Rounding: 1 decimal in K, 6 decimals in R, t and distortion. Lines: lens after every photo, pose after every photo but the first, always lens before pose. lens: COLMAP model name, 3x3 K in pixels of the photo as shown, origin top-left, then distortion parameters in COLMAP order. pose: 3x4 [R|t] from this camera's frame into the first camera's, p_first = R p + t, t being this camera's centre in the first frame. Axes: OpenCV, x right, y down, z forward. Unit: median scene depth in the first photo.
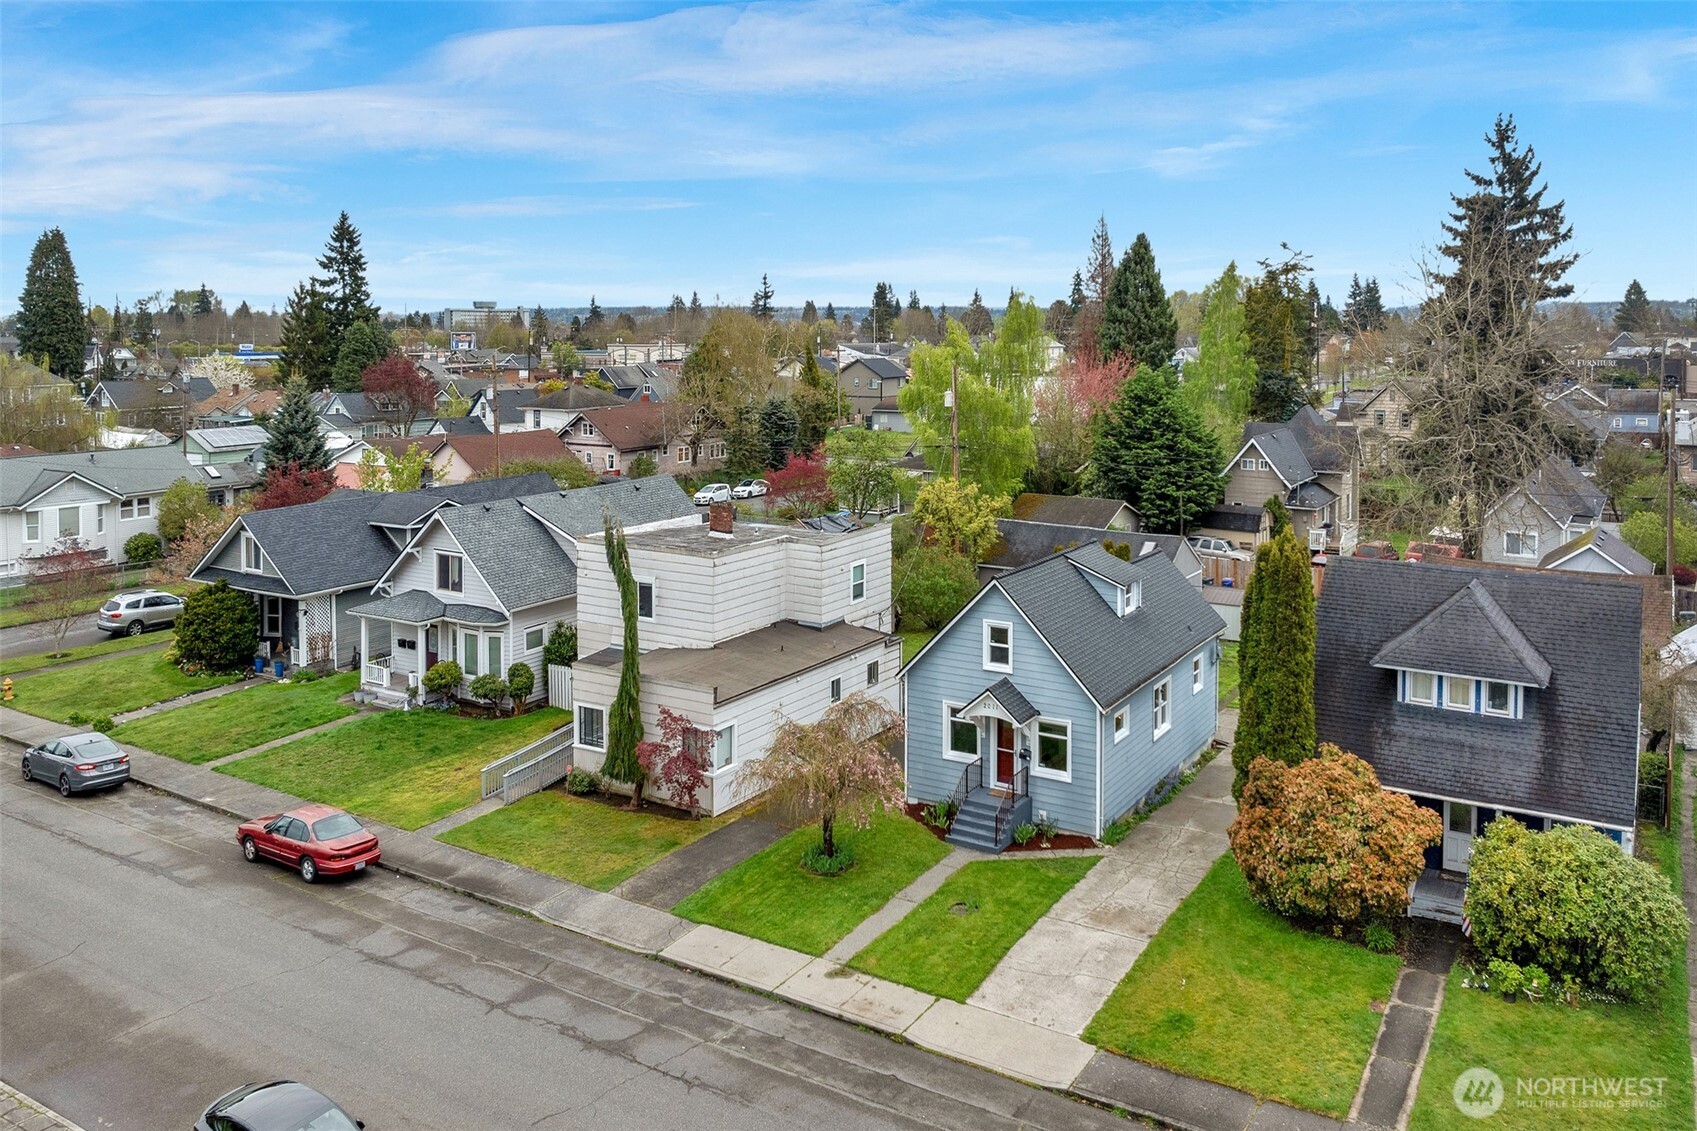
lens RADIAL K [[1166.9, 0, 885.6], [0, 1166.9, 648.5], [0, 0, 1]] dist [-0.011584, -0.003013]
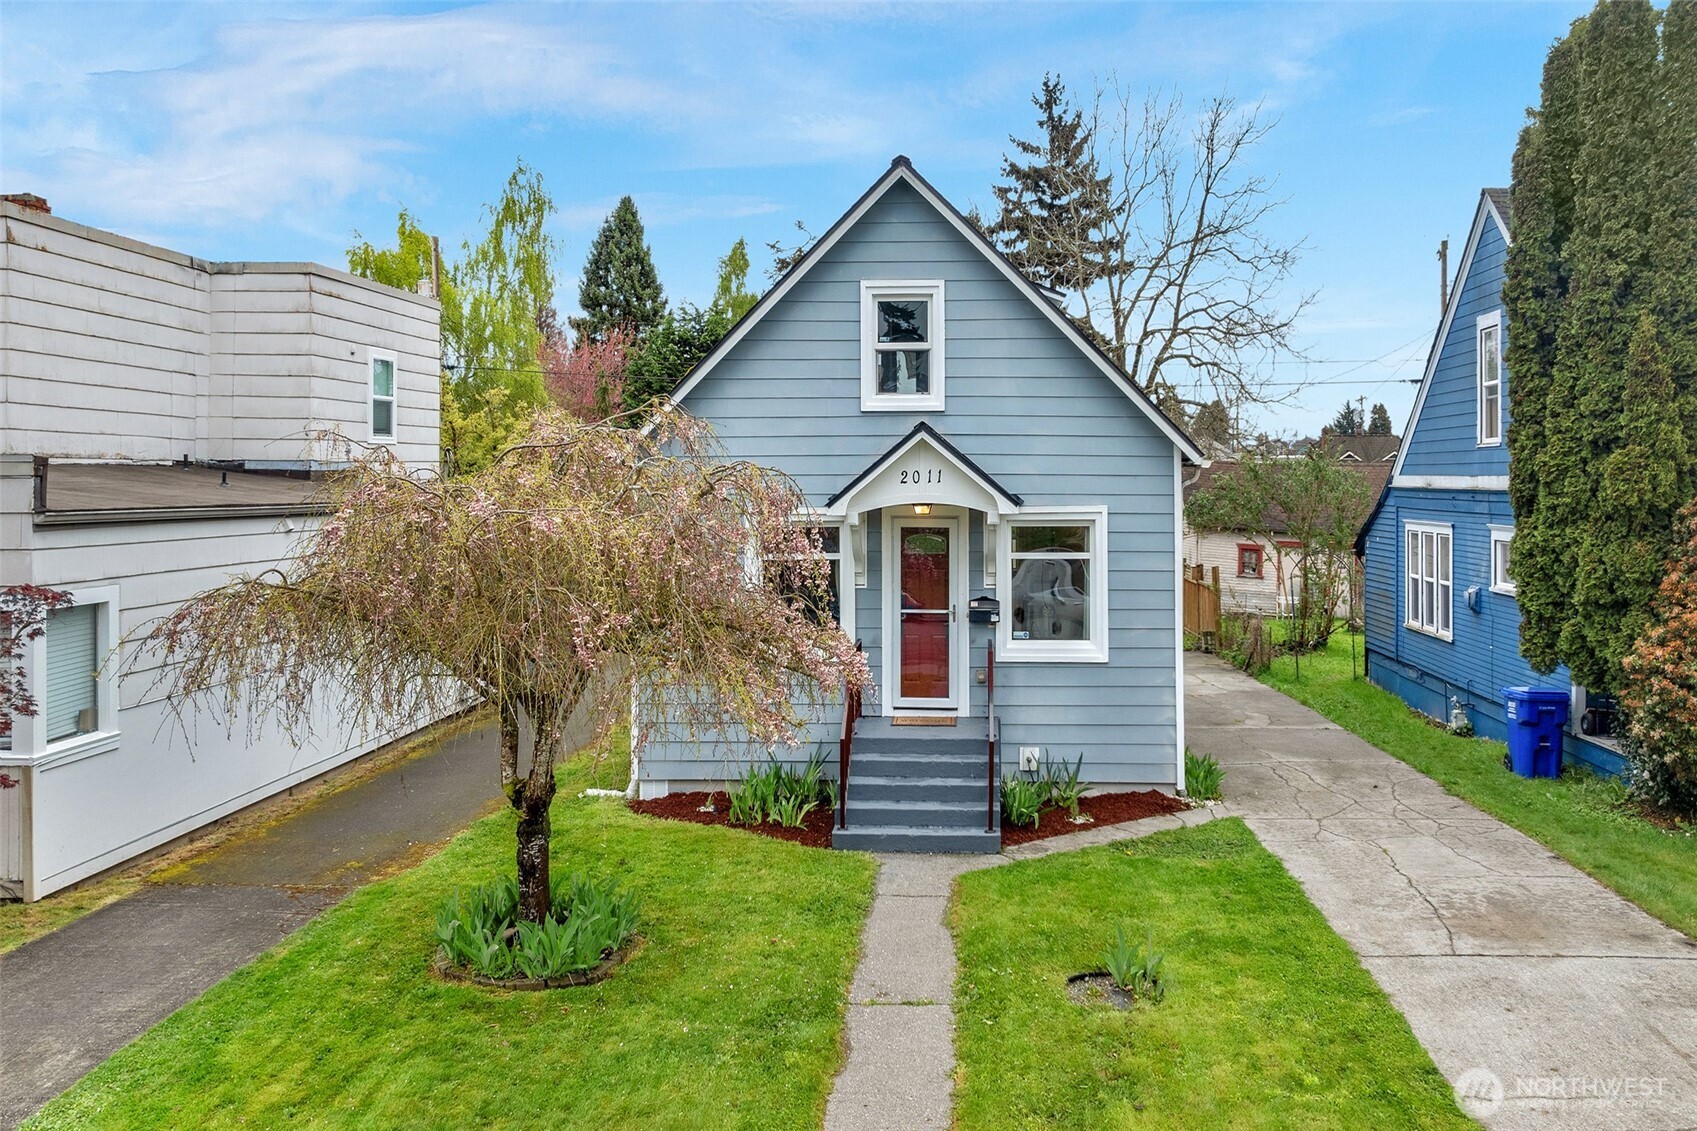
lens RADIAL K [[1166.9, 0, 885.6], [0, 1166.9, 648.5], [0, 0, 1]] dist [-0.011584, -0.003013]
pose [[0.859802, -0.028721, 0.509819, -0.119449], [0.096313, 0.989618, -0.106680, 0.146267], [-0.501462, 0.140826, 0.853641, 0.683139]]
